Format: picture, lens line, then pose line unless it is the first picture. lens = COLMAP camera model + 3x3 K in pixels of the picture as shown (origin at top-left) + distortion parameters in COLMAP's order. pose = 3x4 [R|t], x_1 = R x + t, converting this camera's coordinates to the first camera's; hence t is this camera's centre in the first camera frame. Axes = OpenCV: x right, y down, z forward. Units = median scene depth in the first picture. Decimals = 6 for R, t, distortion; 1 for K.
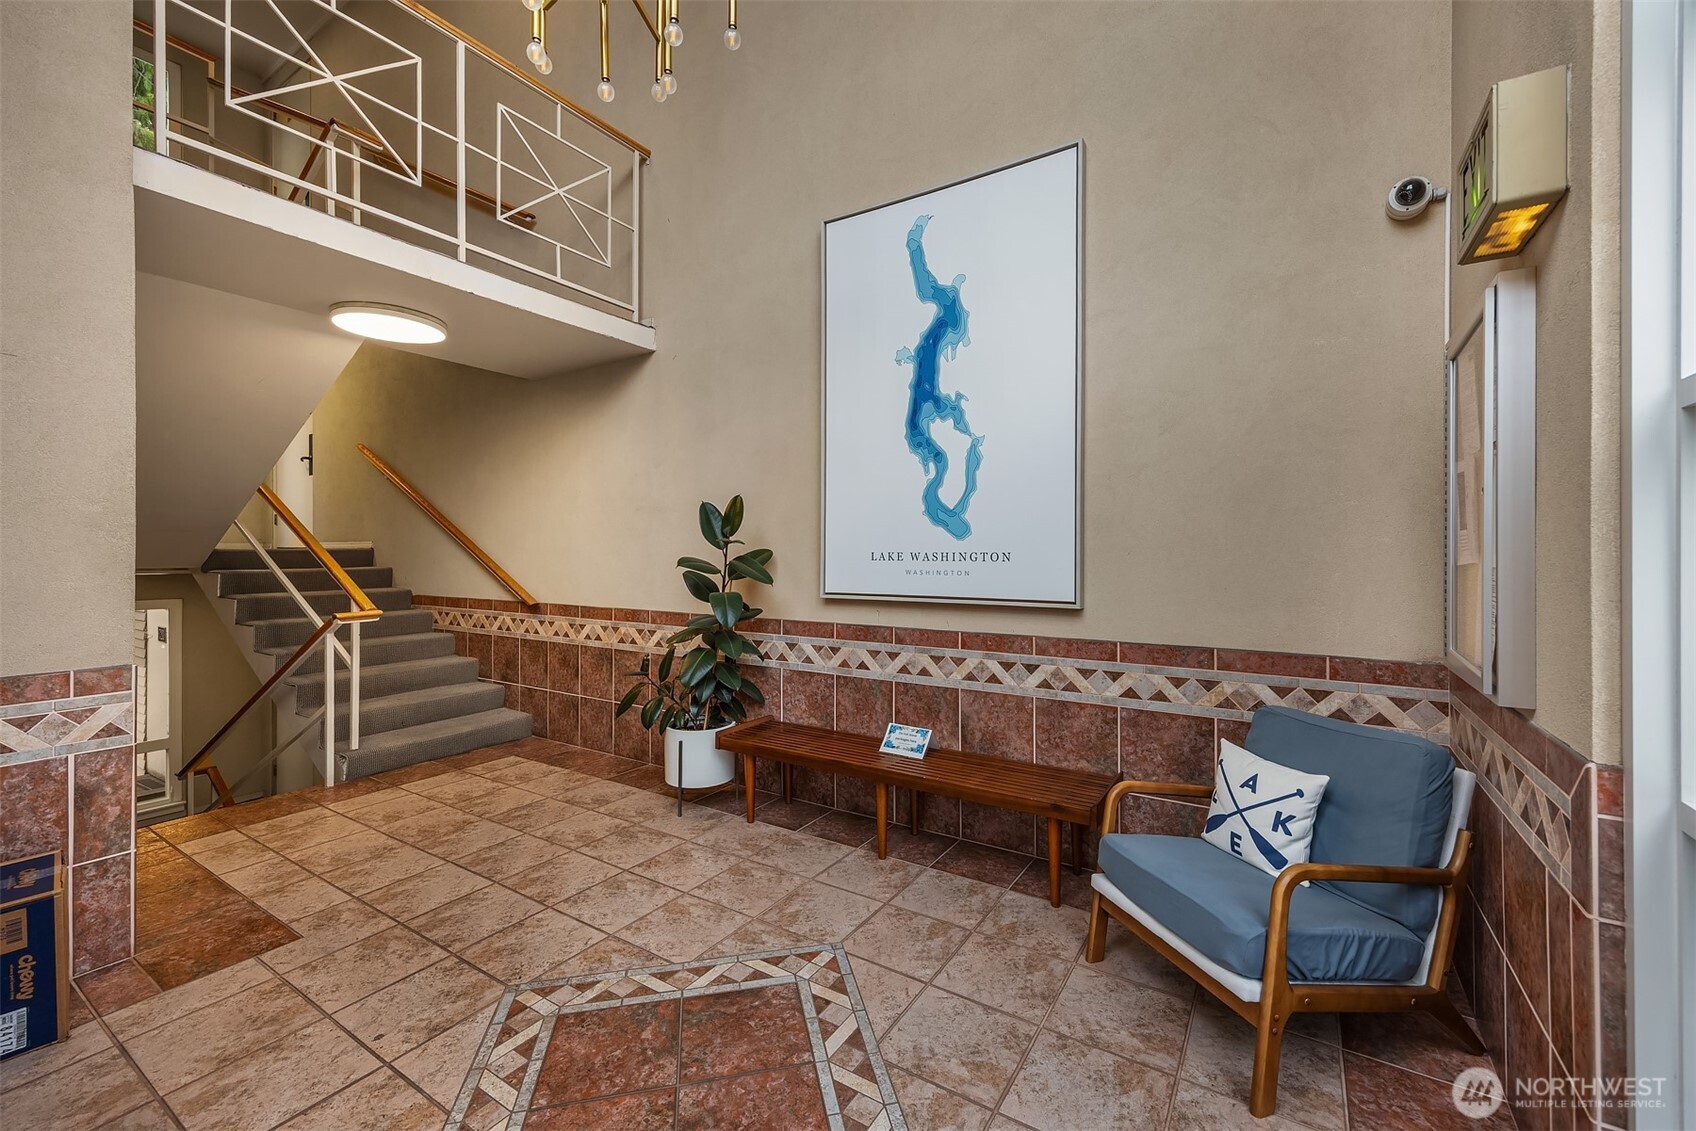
lens RADIAL K [[687.8, 0, 855.3], [0, 687.8, 553.6], [0, 0, 1]] dist [0.002414, -0.000123]
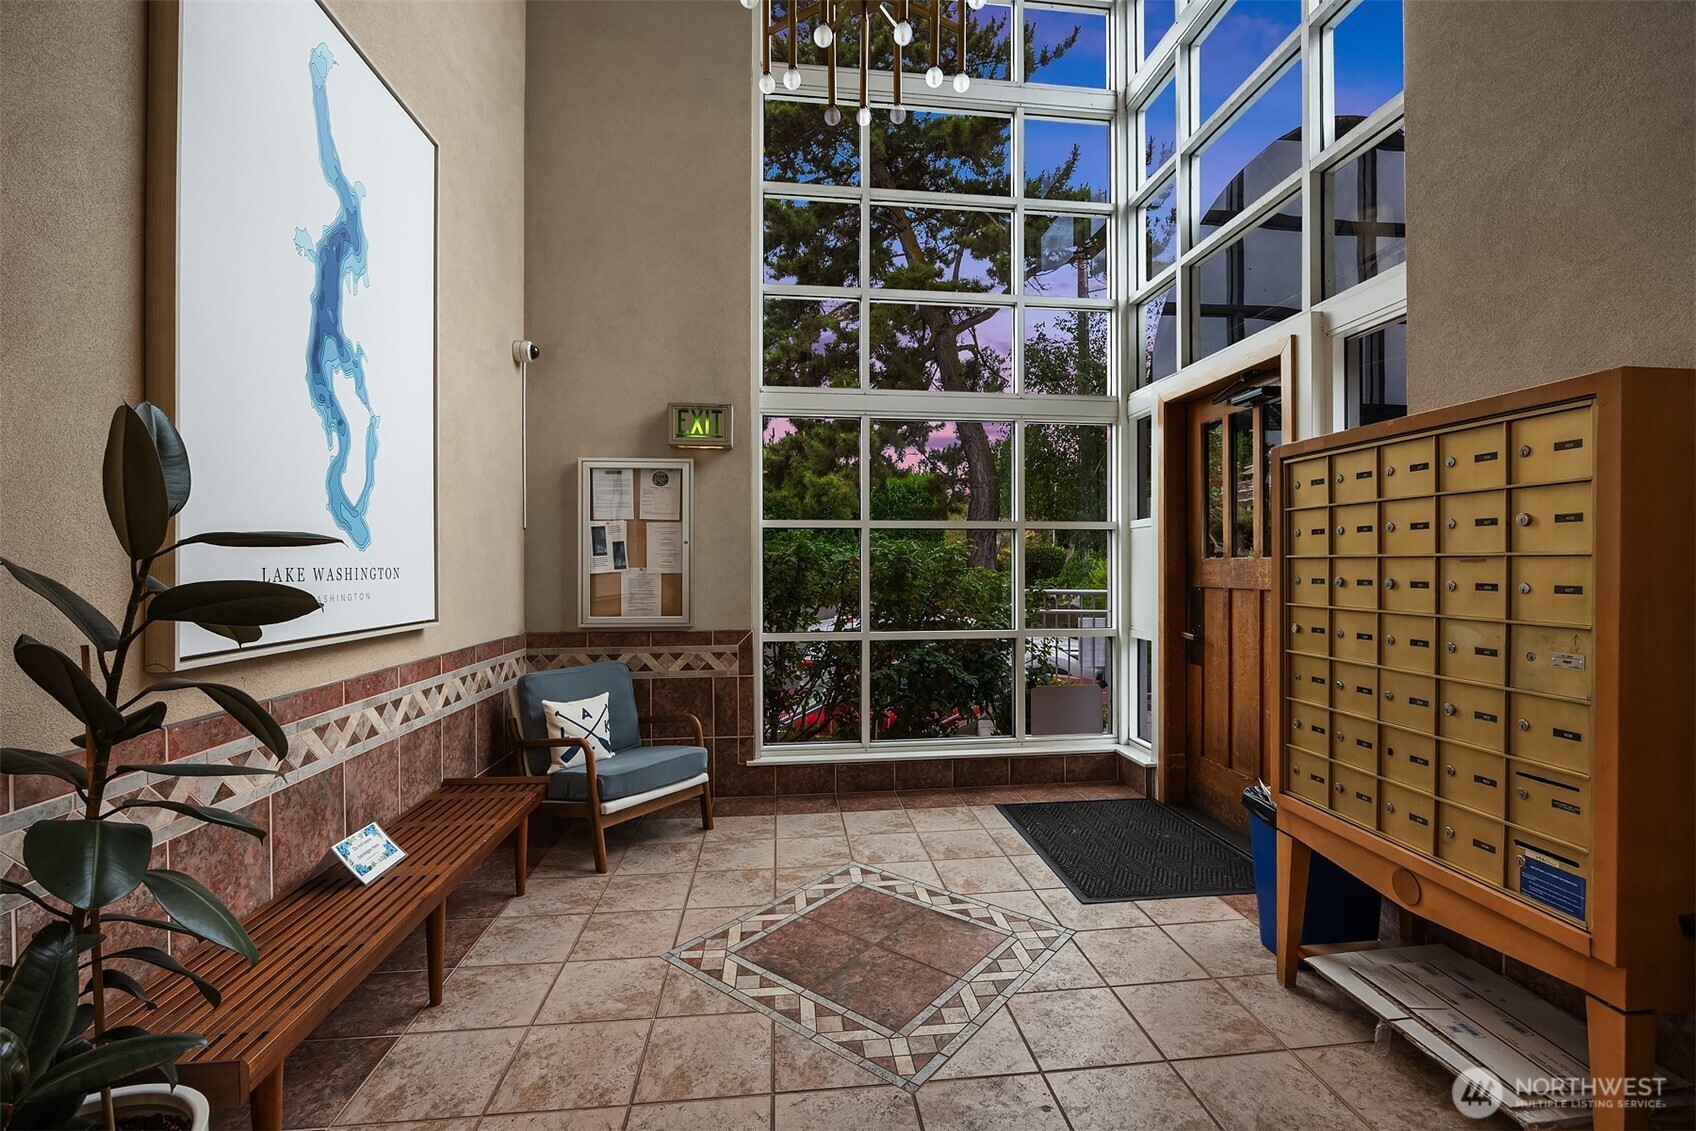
lens RADIAL K [[735.0, 0, 856.4], [0, 735.0, 565.2], [0, 0, 1]] dist [-0.002003, -0.000116]
pose [[-0.623079, 0.003436, 0.782151, -1.019318], [0.003485, 0.999993, -0.001617, -0.001619], [-0.782151, 0.001718, -0.623087, 1.415736]]
